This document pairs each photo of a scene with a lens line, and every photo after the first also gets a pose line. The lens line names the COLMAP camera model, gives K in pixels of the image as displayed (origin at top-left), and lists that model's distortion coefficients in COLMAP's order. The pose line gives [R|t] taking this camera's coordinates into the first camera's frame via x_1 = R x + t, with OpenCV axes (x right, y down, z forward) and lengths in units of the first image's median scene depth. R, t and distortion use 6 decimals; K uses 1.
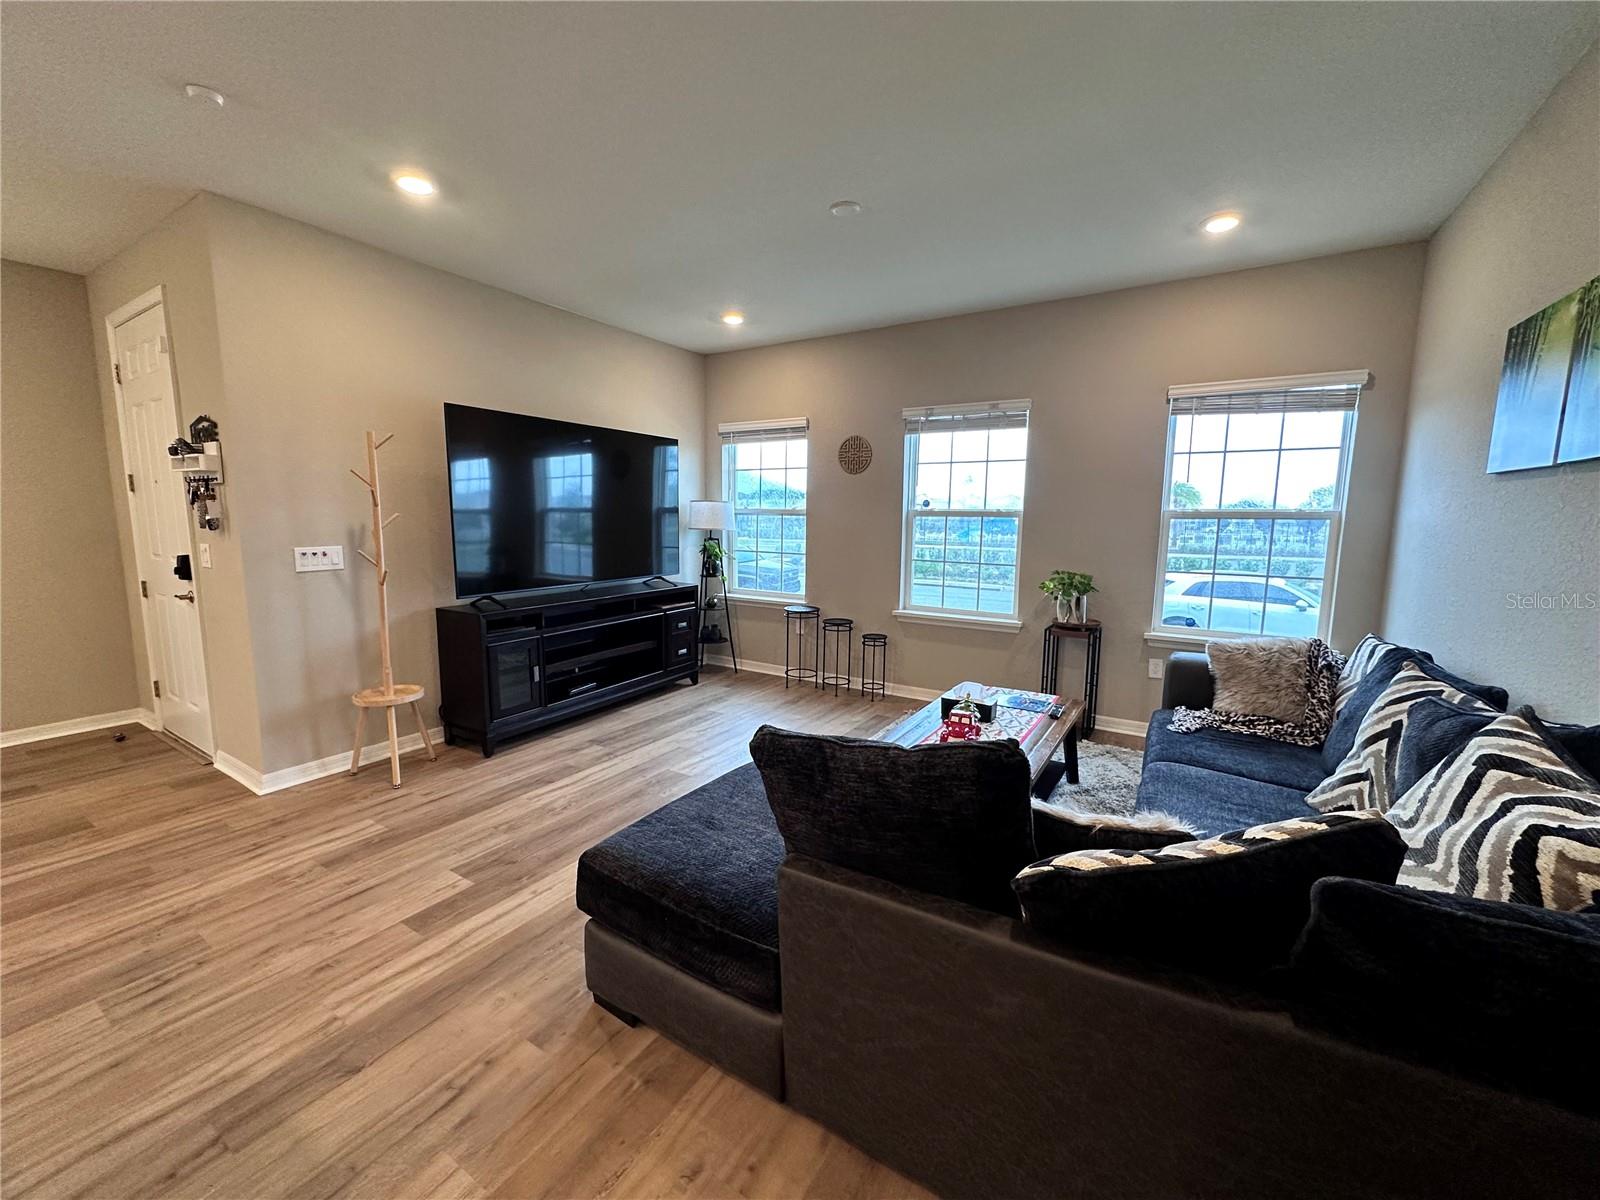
lens RADIAL K [[636.2, 0, 799.5], [0, 636.2, 599.8], [0, 0, 1]] dist [-0.004310, 0.000739]
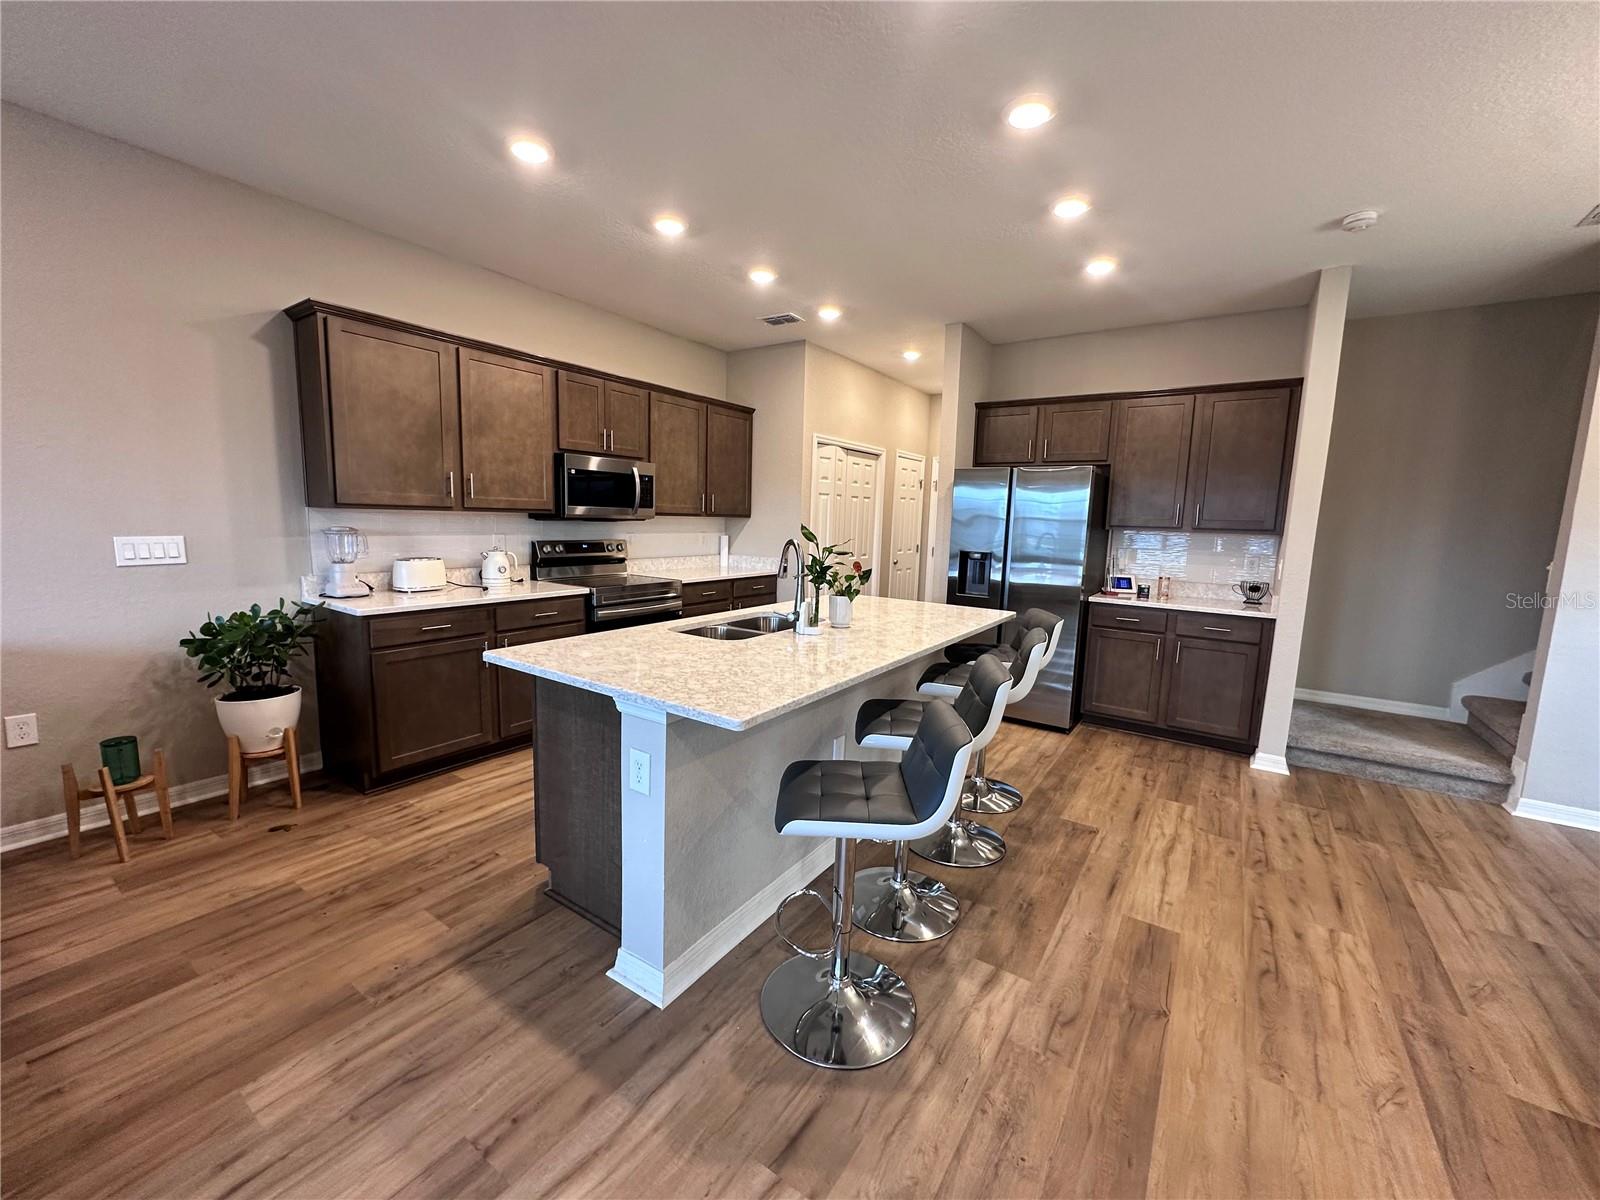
lens RADIAL K [[636.2, 0, 799.5], [0, 636.2, 599.8], [0, 0, 1]] dist [-0.004310, 0.000739]
pose [[-0.998404, -0.044862, 0.034308, -0.505763], [-0.034398, 0.964828, 0.260620, -0.087890], [-0.044793, 0.259024, -0.964832, 0.615454]]
